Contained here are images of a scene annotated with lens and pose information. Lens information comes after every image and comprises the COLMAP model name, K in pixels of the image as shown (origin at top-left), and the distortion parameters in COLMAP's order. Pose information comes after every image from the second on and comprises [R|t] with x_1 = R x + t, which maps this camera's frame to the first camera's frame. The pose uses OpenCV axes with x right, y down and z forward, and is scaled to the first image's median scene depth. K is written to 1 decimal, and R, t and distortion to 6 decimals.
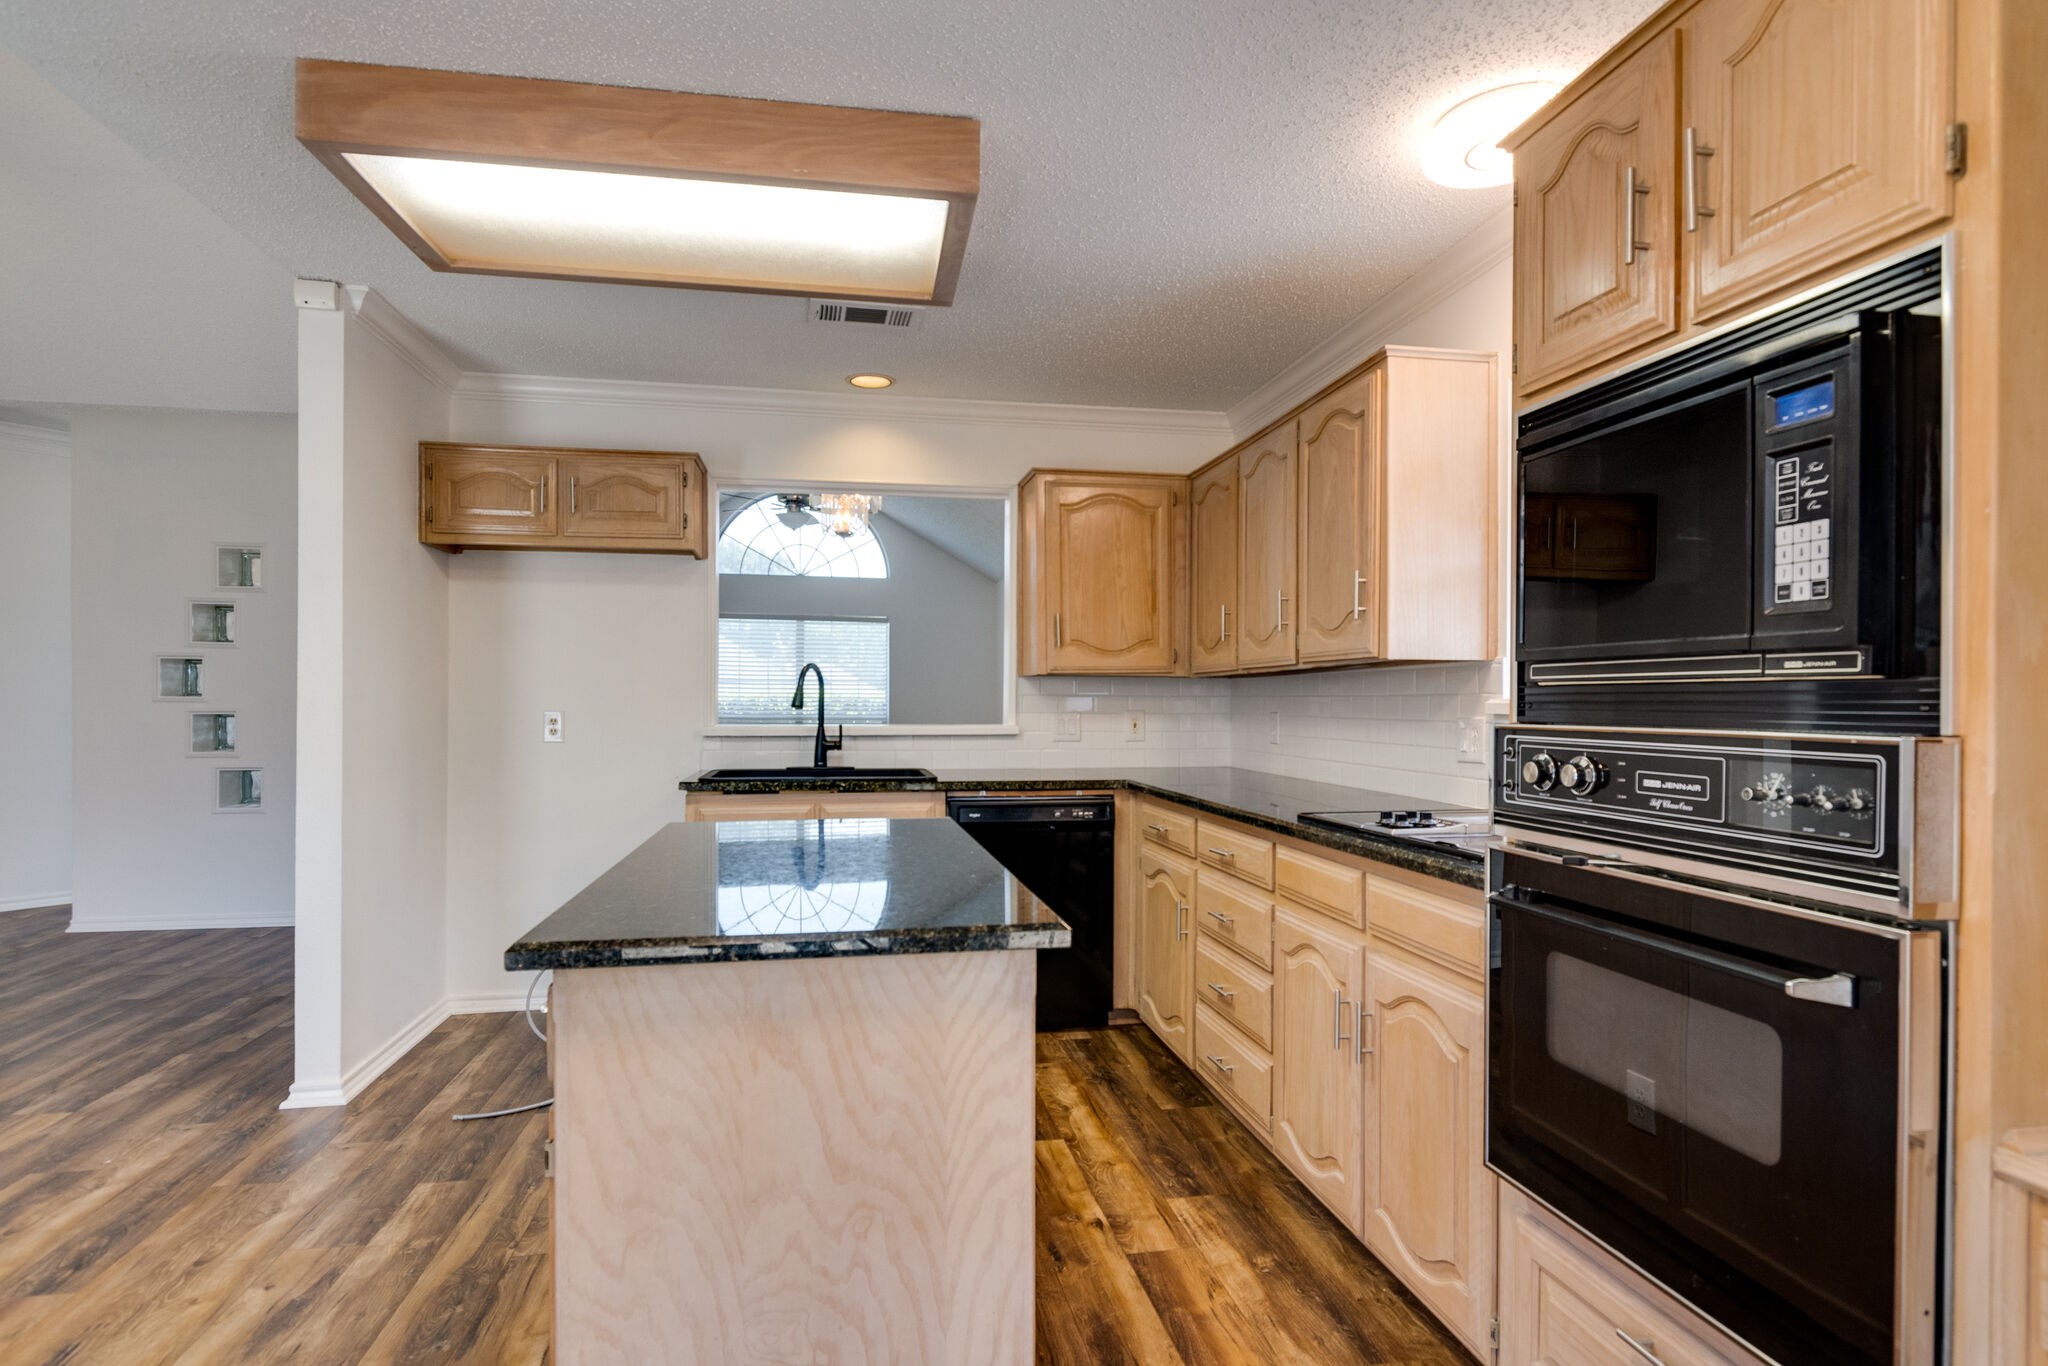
lens RADIAL K [[1037.1, 0, 975.5], [0, 1037.1, 708.1], [0, 0, 1]] dist [-0.009822, 0.001059]
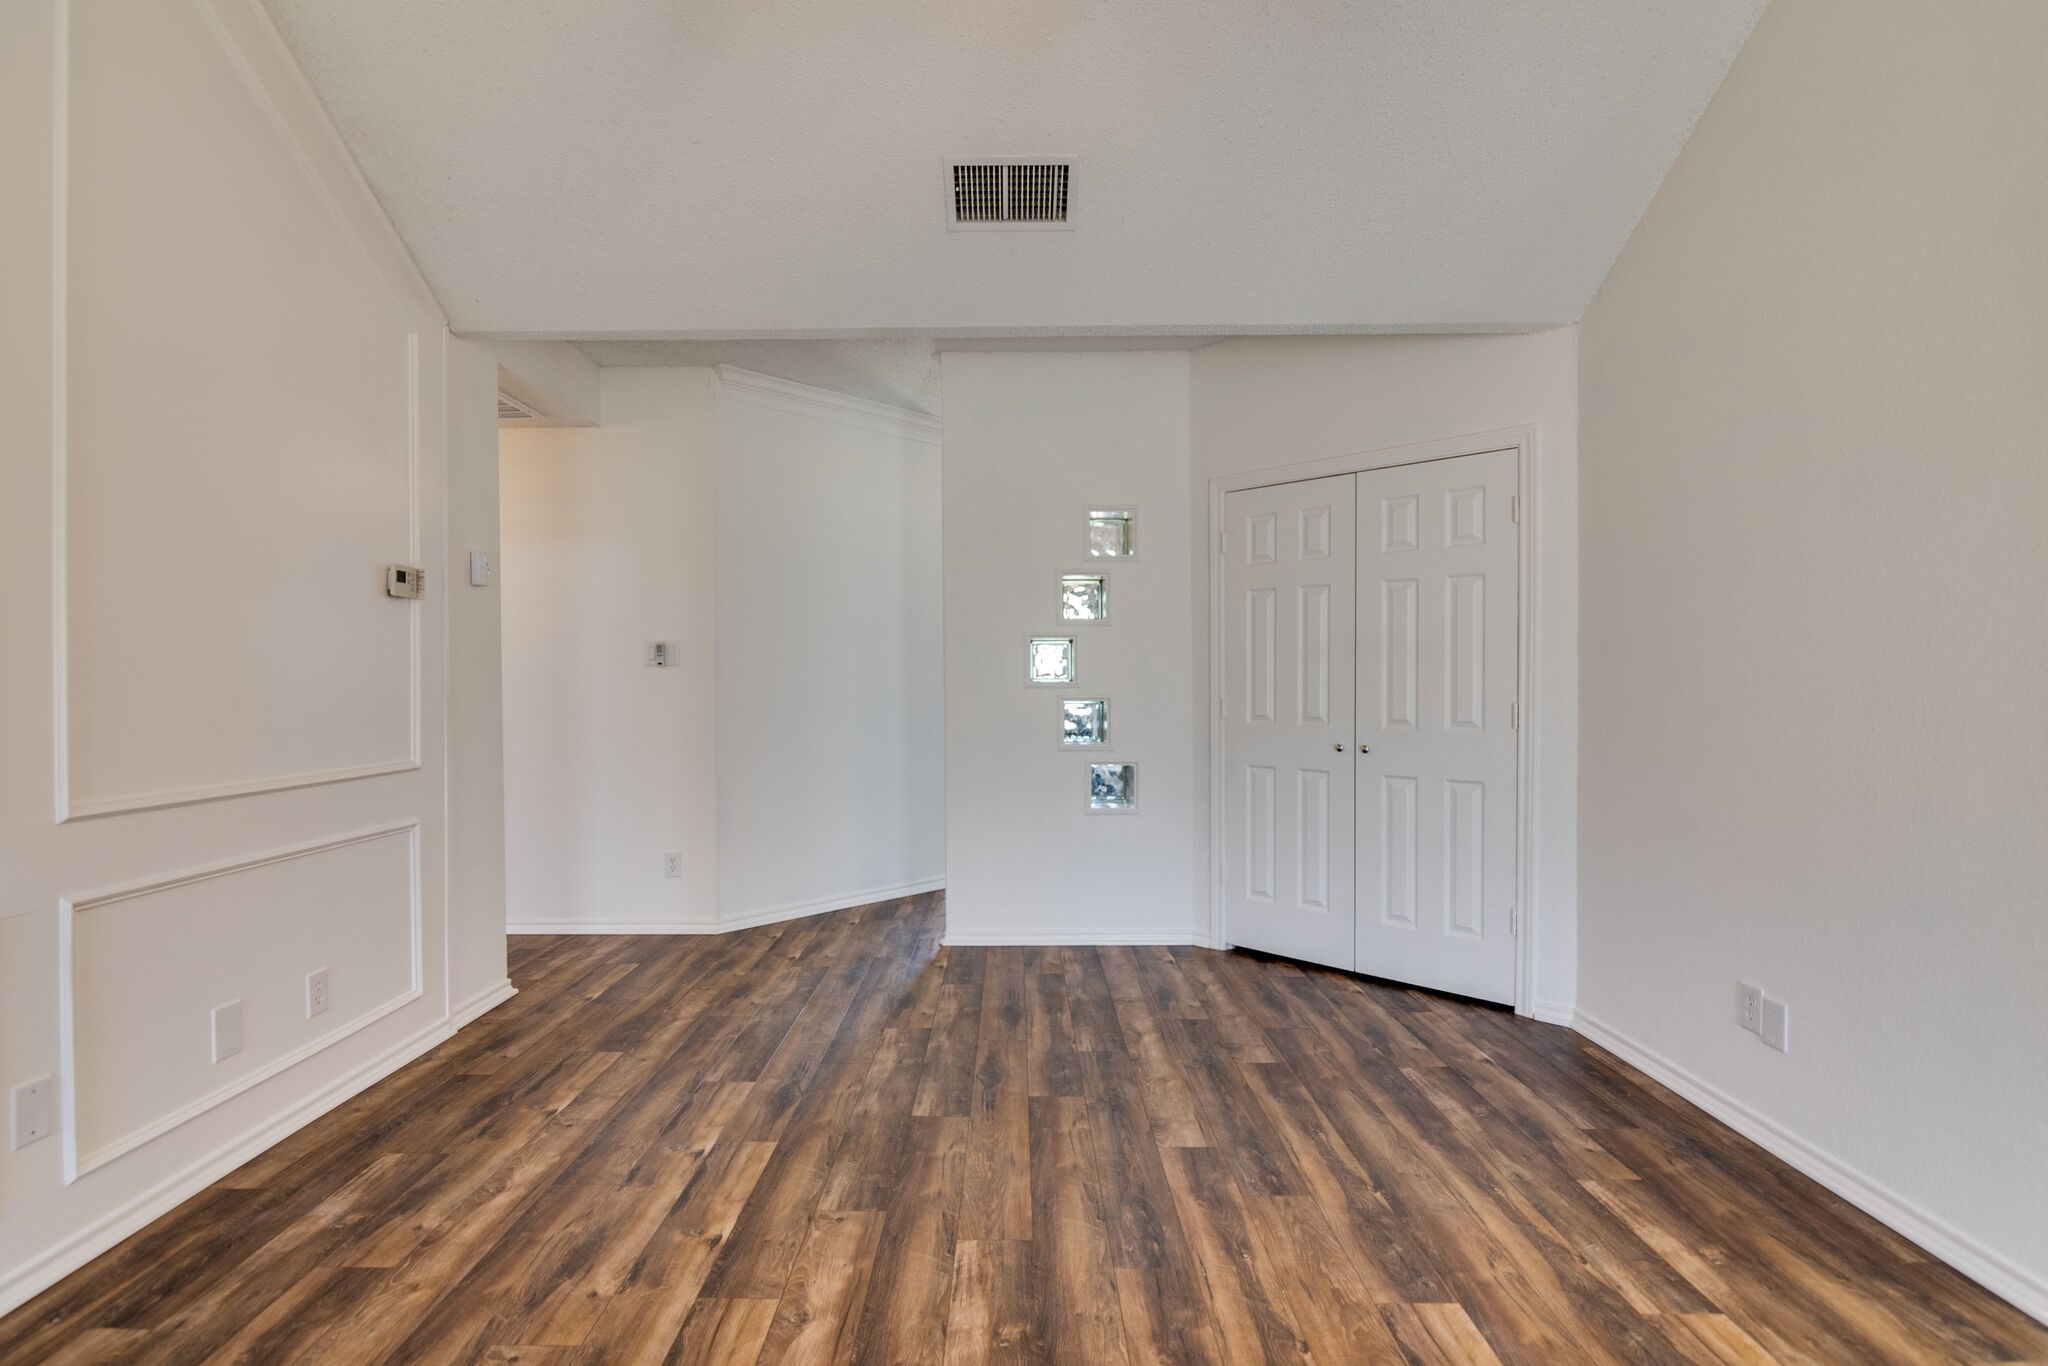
lens RADIAL K [[989.1, 0, 1005.6], [0, 989.1, 685.9], [0, 0, 1]] dist [-0.005145, -0.003349]
pose [[0.982795, -0.009844, -0.184437, -1.273062], [0.009752, 0.999951, -0.001402, -0.013526], [0.184442, -0.000421, 0.982843, 0.313594]]
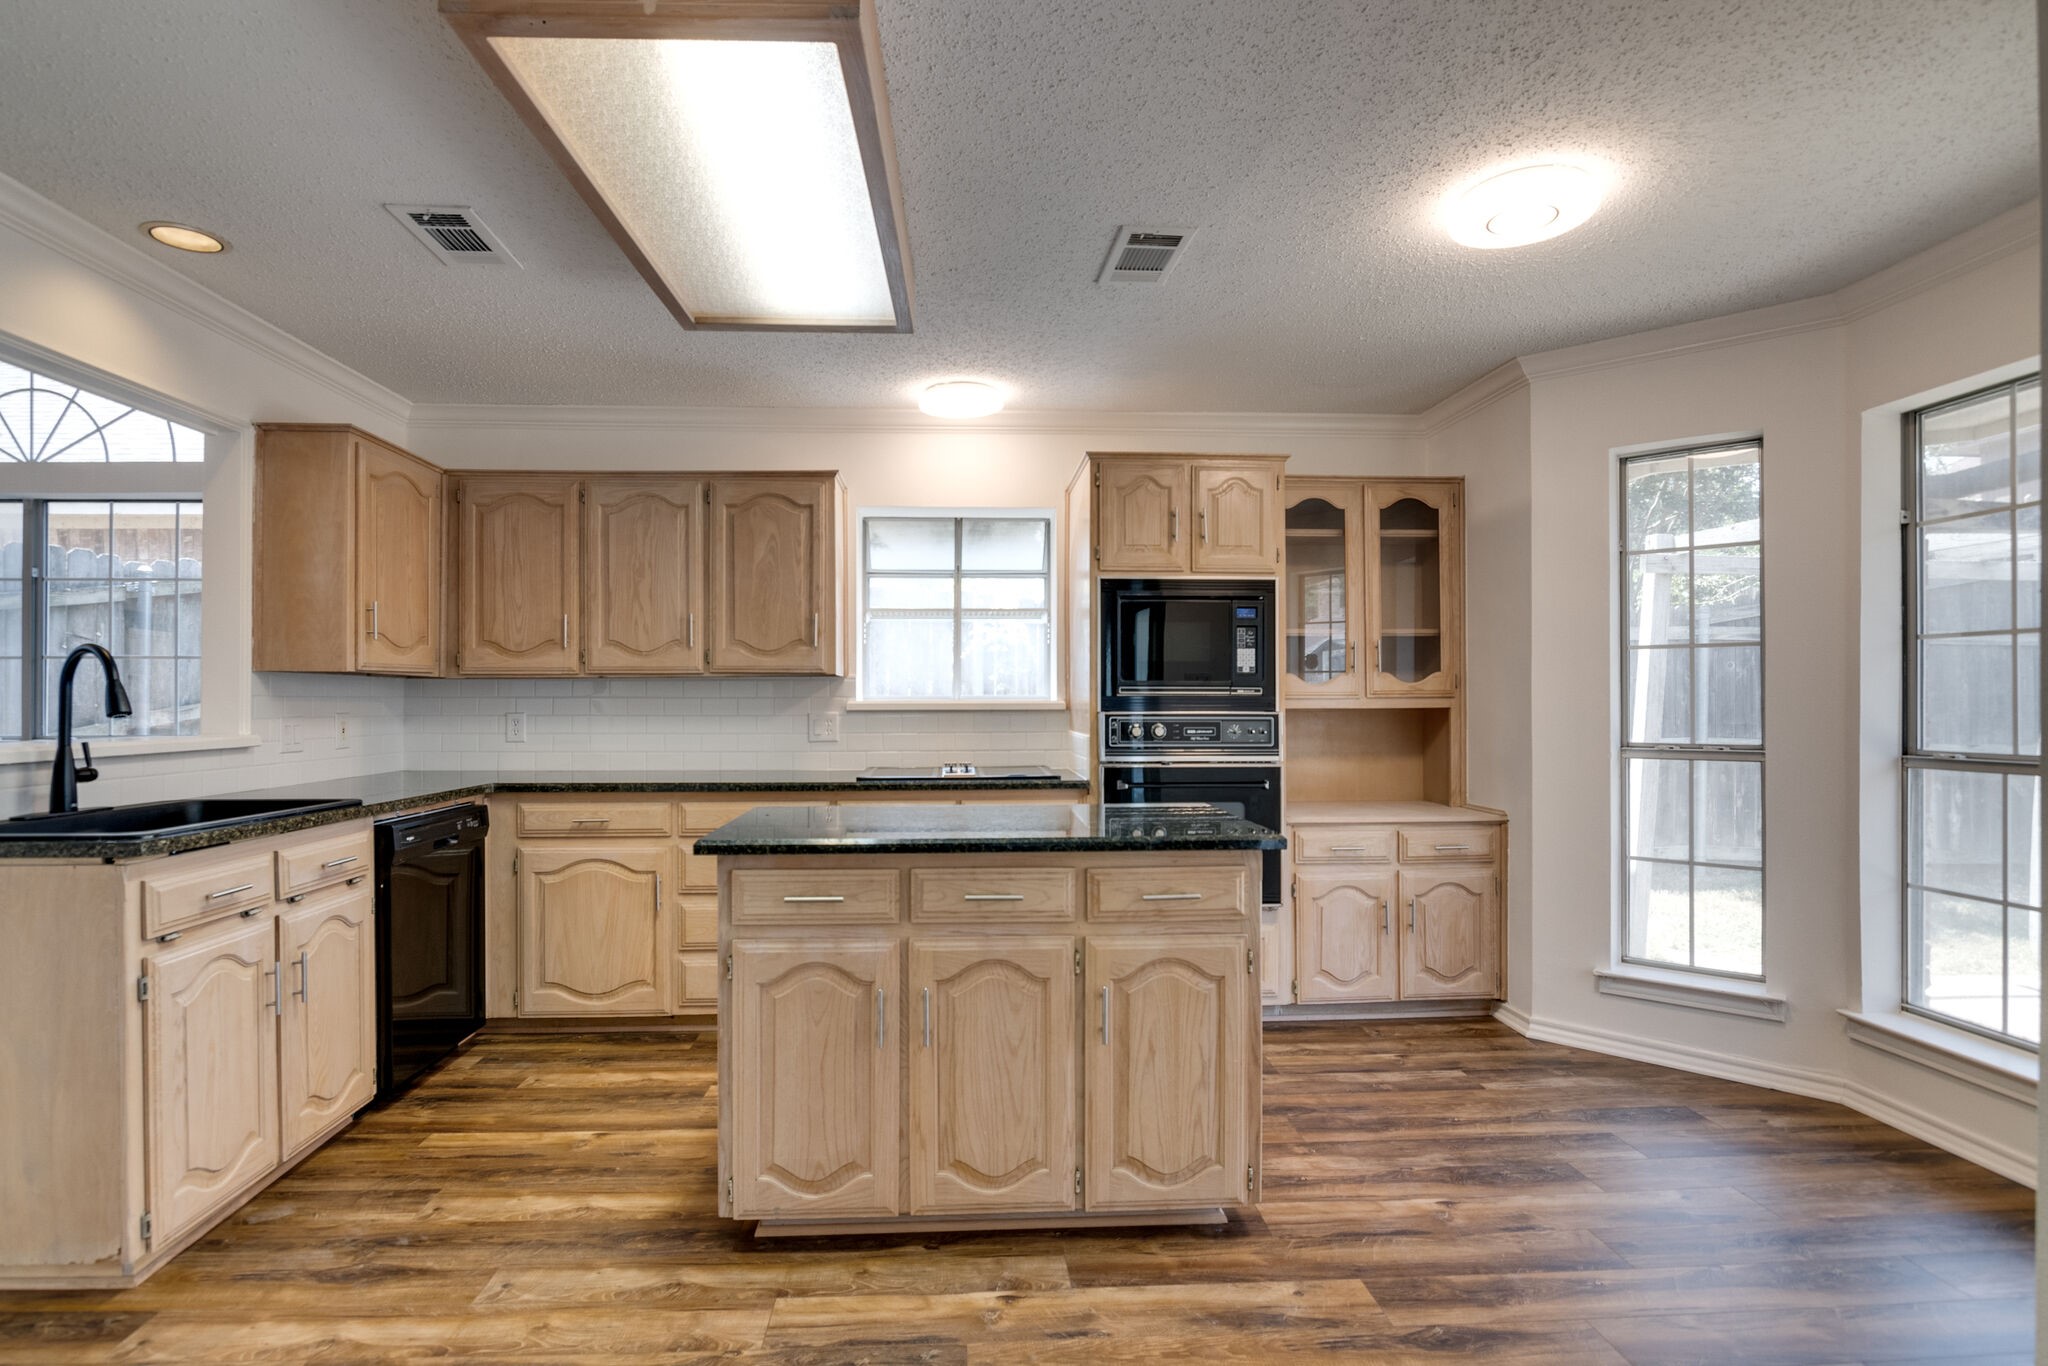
lens RADIAL K [[1037.1, 0, 1024.3], [0, 1037.1, 698.4], [0, 0, 1]] dist [-0.009822, 0.001059]
pose [[0.112456, -0.003602, 0.993650, -1.006658], [0.005575, 0.999980, 0.002994, -0.013017], [-0.993641, 0.005202, 0.112474, 0.528233]]
